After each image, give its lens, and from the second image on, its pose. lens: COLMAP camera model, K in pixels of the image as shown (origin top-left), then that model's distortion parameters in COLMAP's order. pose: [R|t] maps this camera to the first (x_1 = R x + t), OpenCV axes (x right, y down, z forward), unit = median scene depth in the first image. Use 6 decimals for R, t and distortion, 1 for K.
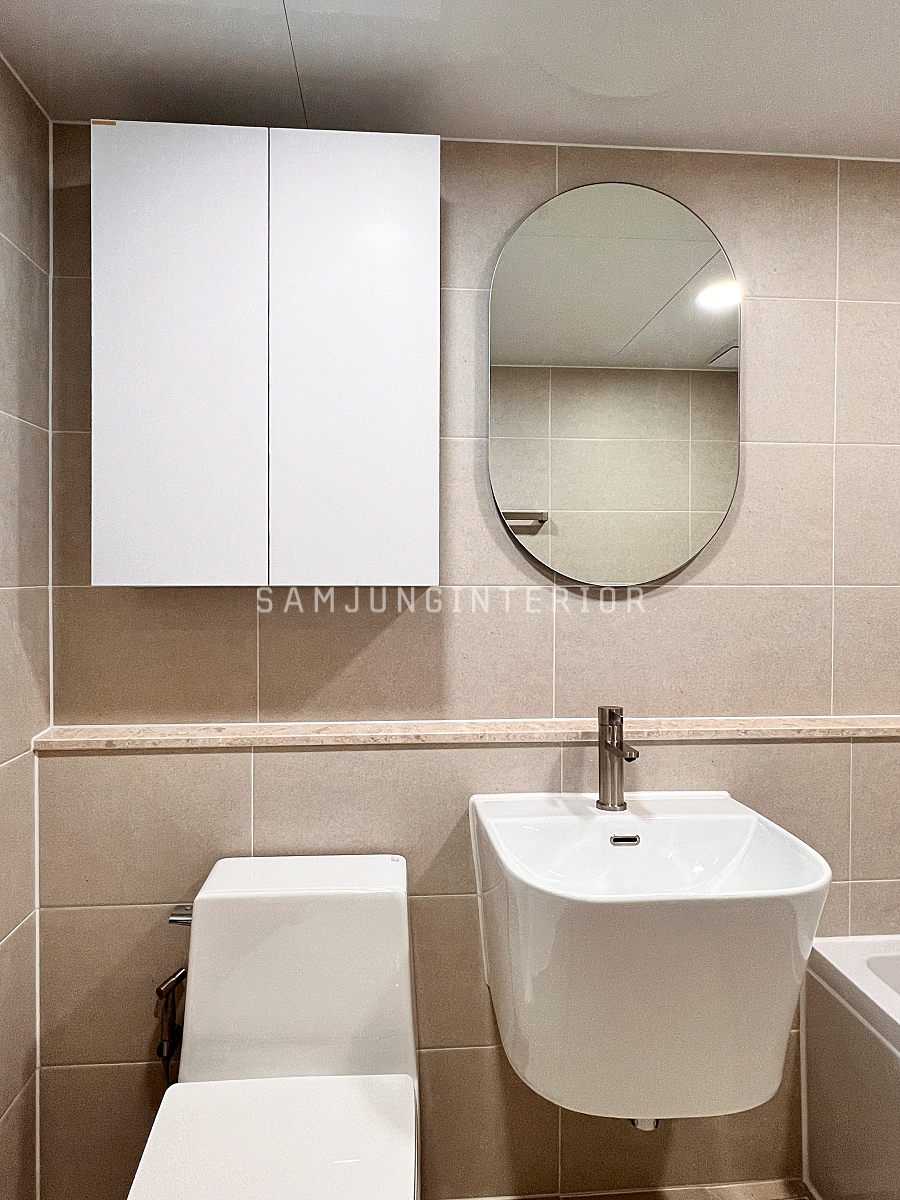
lens RADIAL K [[689.3, 0, 450.0], [0, 689.3, 600.0], [0, 0, 1]] dist [-0.003308, -0.000090]
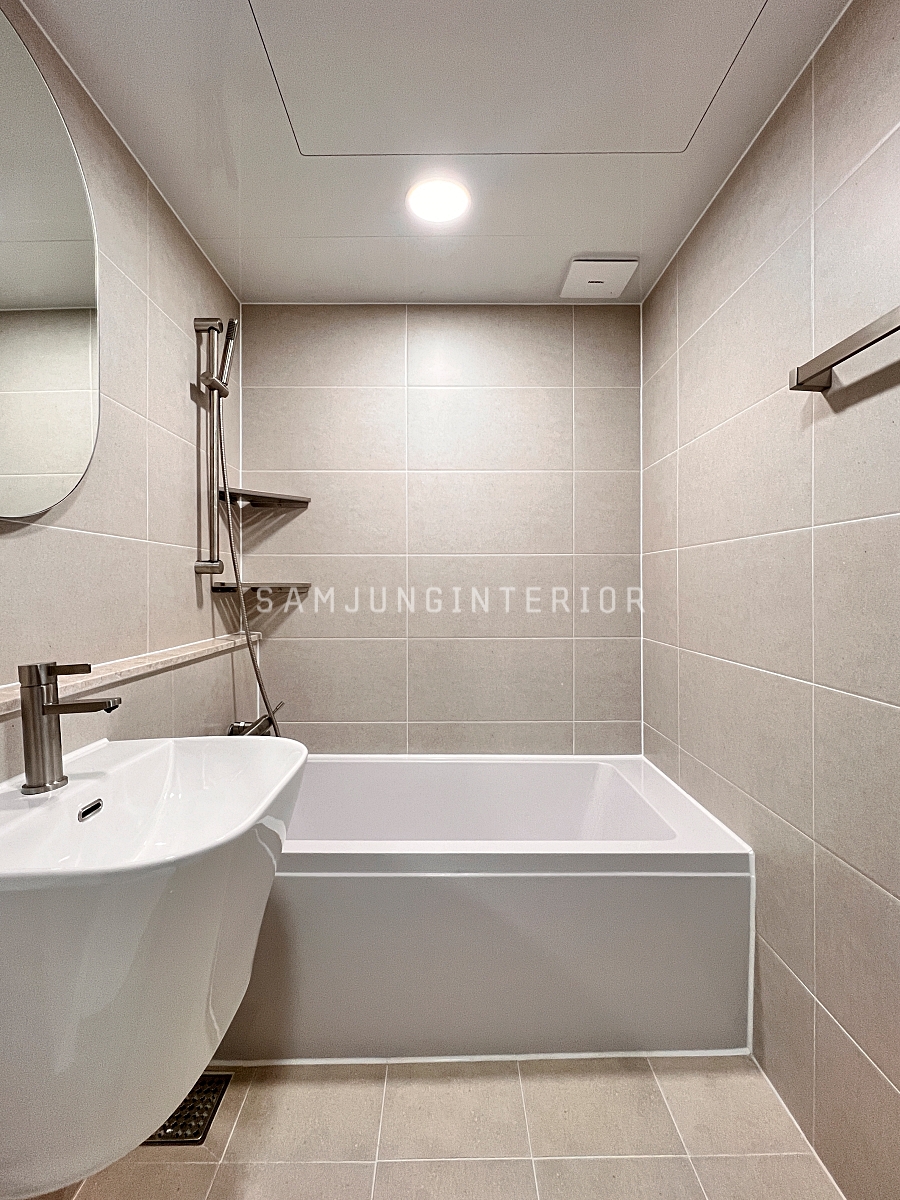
lens RADIAL K [[553.8, 0, 450.0], [0, 553.8, 600.0], [0, 0, 1]] dist [-0.001270, -0.000677]
pose [[0.086929, -0.031534, 0.995715, -0.347798], [0.023995, 0.999275, 0.029552, 0.068806], [-0.995926, 0.021323, 0.087623, 0.437438]]
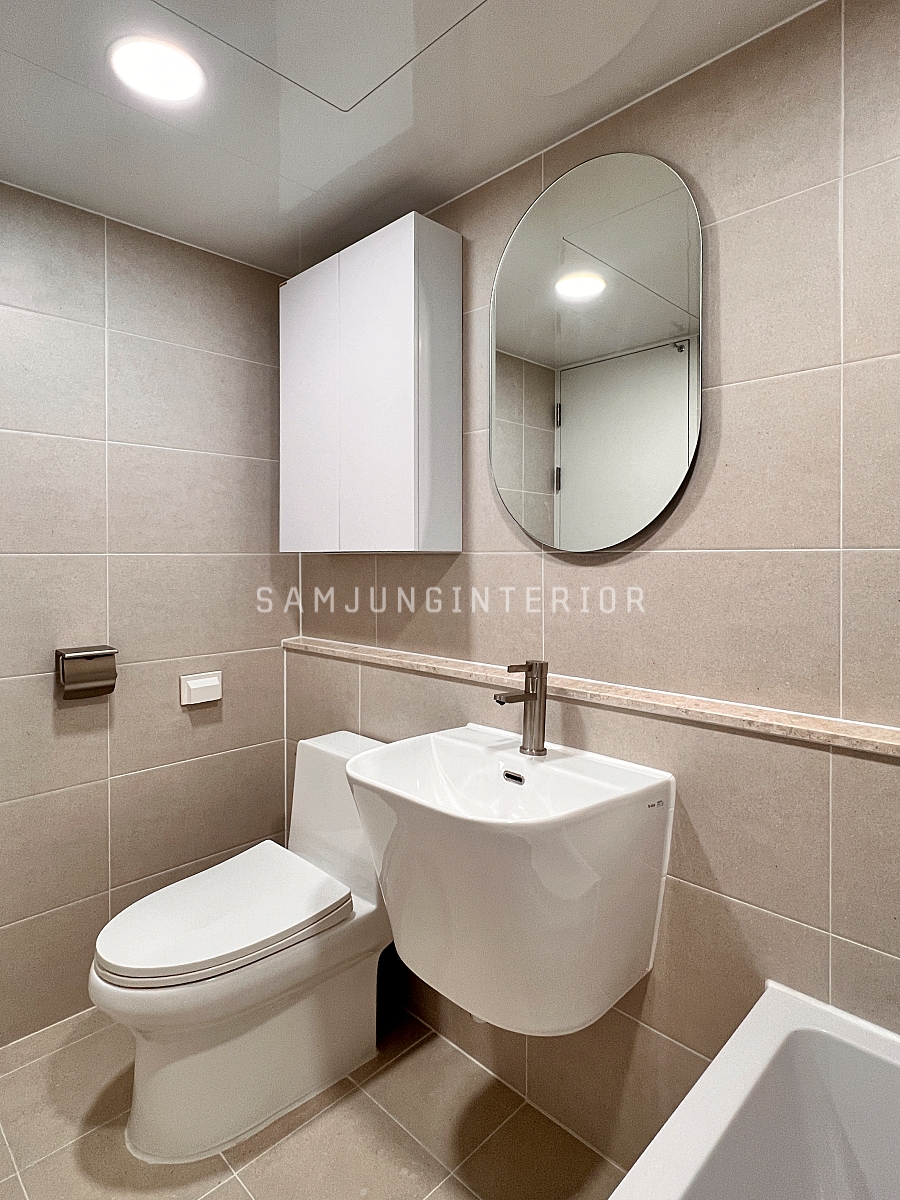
lens RADIAL K [[656.0, 0, 450.0], [0, 656.0, 600.0], [0, 0, 1]] dist [-0.019411, 0.000253]
pose [[0.654681, 0.045004, -0.754564, 0.869265], [-0.033951, 0.998969, 0.030125, 0.030455], [0.755142, 0.005896, 0.655535, 0.205531]]
